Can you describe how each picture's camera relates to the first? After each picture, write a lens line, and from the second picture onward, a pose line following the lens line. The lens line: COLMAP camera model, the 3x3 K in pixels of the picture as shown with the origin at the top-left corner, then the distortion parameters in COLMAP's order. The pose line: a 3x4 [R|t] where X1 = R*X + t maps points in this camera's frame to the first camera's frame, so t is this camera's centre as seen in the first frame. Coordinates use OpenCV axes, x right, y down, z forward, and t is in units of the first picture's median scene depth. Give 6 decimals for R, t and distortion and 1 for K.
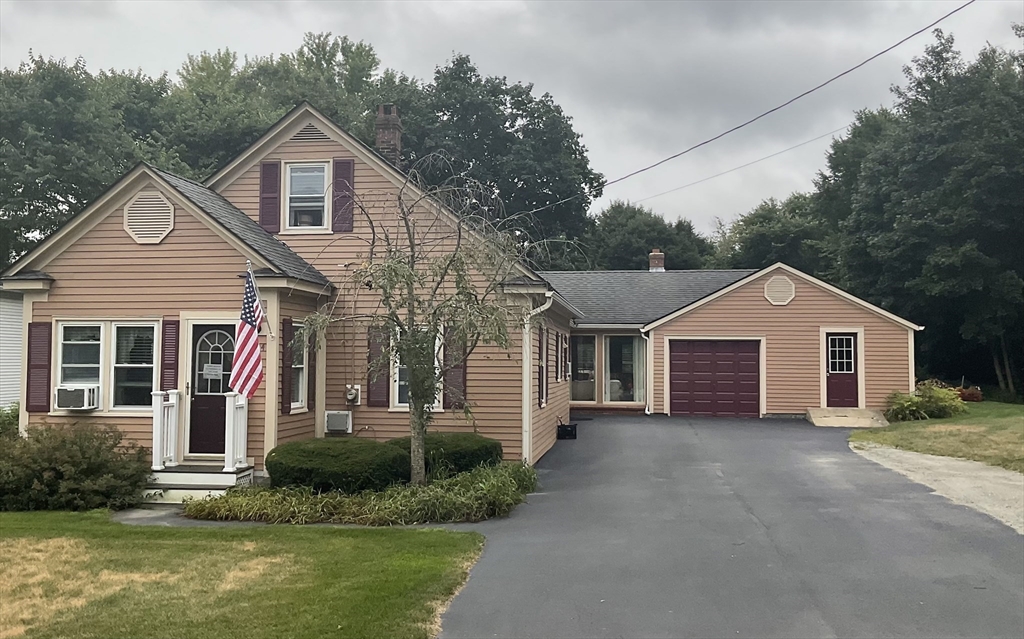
lens RADIAL K [[965.6, 0, 512.0], [0, 965.6, 319.5], [0, 0, 1]] dist [0.084754, -0.210596]
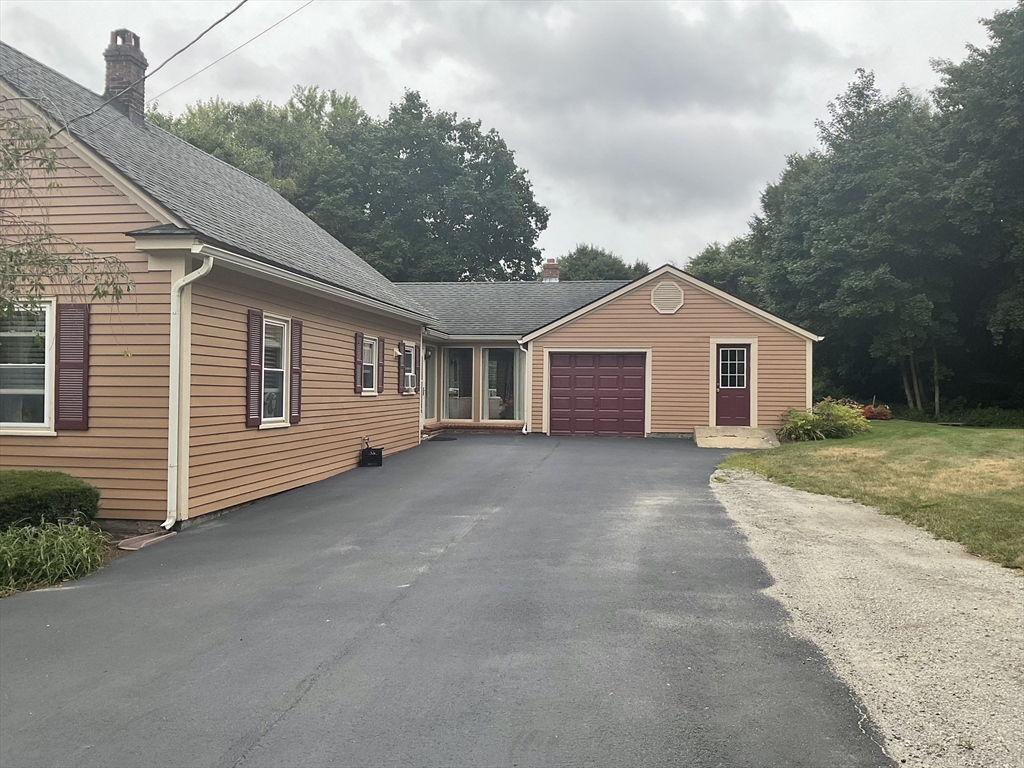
lens RADIAL K [[846.2, 0, 512.0], [0, 846.2, 384.0], [0, 0, 1]] dist [0.108838, -0.230755]
pose [[0.999578, 0.002676, 0.028934, 0.102228], [-0.003907, 0.999086, 0.042574, 0.016638], [-0.028793, -0.042669, 0.998674, 0.197409]]
